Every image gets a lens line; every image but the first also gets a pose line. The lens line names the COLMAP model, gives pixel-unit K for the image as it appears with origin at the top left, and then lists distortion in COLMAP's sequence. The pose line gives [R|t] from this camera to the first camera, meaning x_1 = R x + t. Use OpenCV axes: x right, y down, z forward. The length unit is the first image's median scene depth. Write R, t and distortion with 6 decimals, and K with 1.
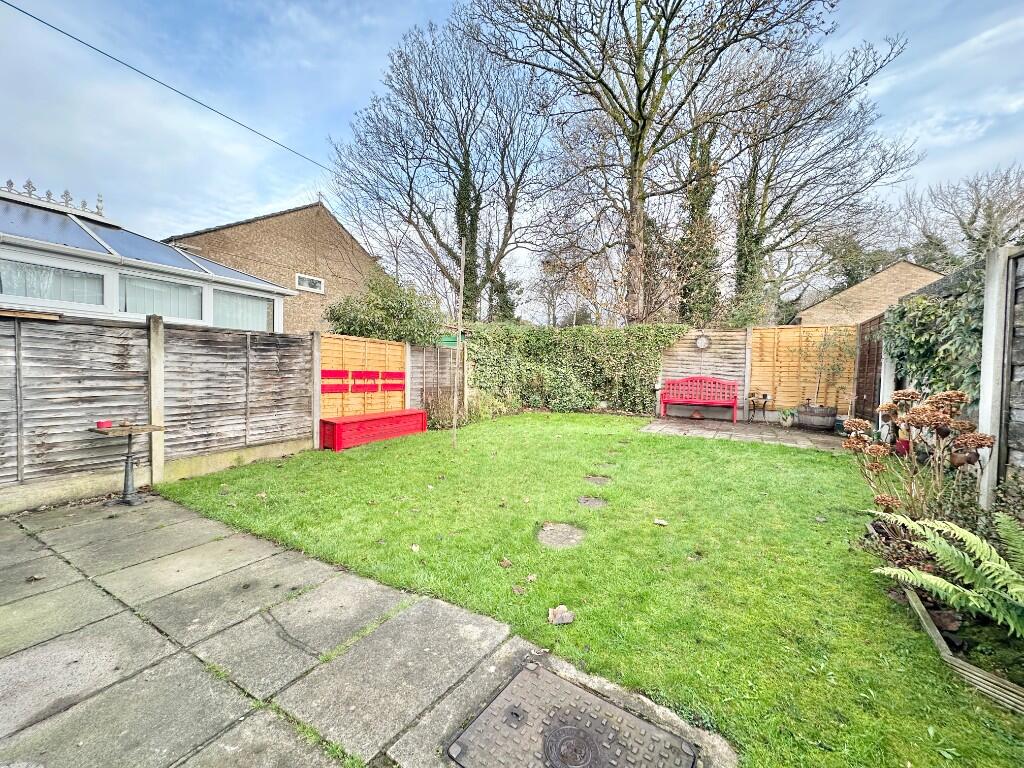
lens RADIAL K [[409.4, 0, 512.0], [0, 409.4, 384.0], [0, 0, 1]] dist [0.001332, 0.000134]
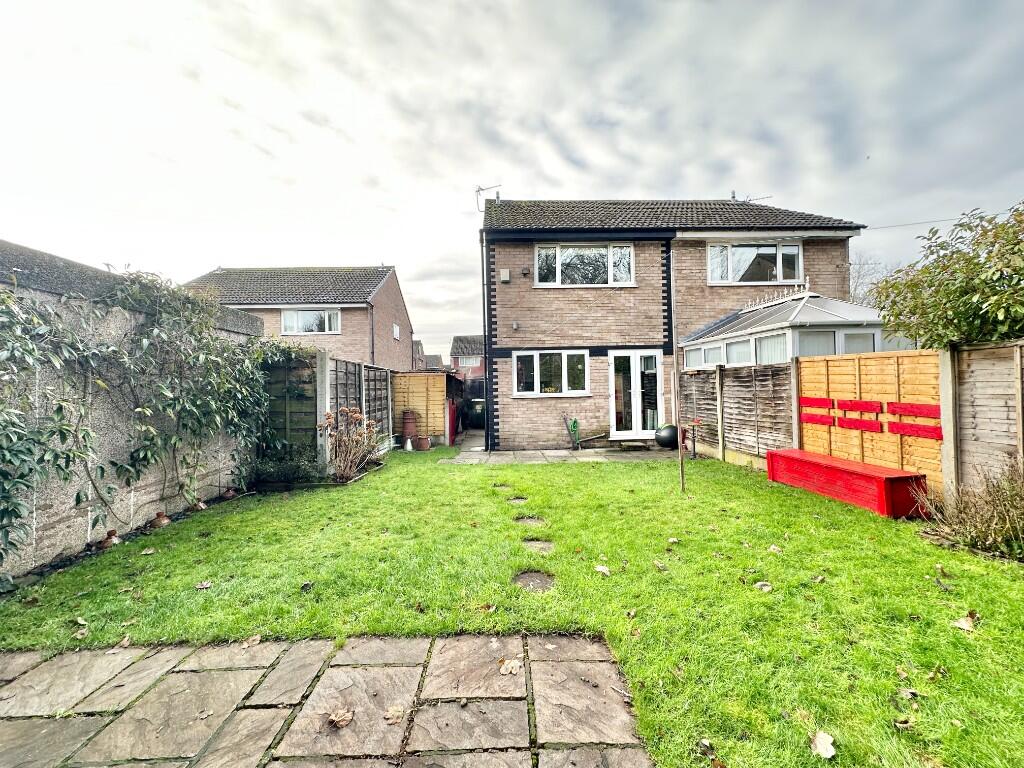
lens RADIAL K [[409.4, 0, 512.0], [0, 409.4, 384.0], [0, 0, 1]] dist [0.001332, 0.000134]
pose [[-0.862371, 0.002516, -0.506270, 0.628351], [-0.006046, 0.999865, 0.015267, -0.082307], [0.506241, 0.016227, -0.862240, 1.605982]]
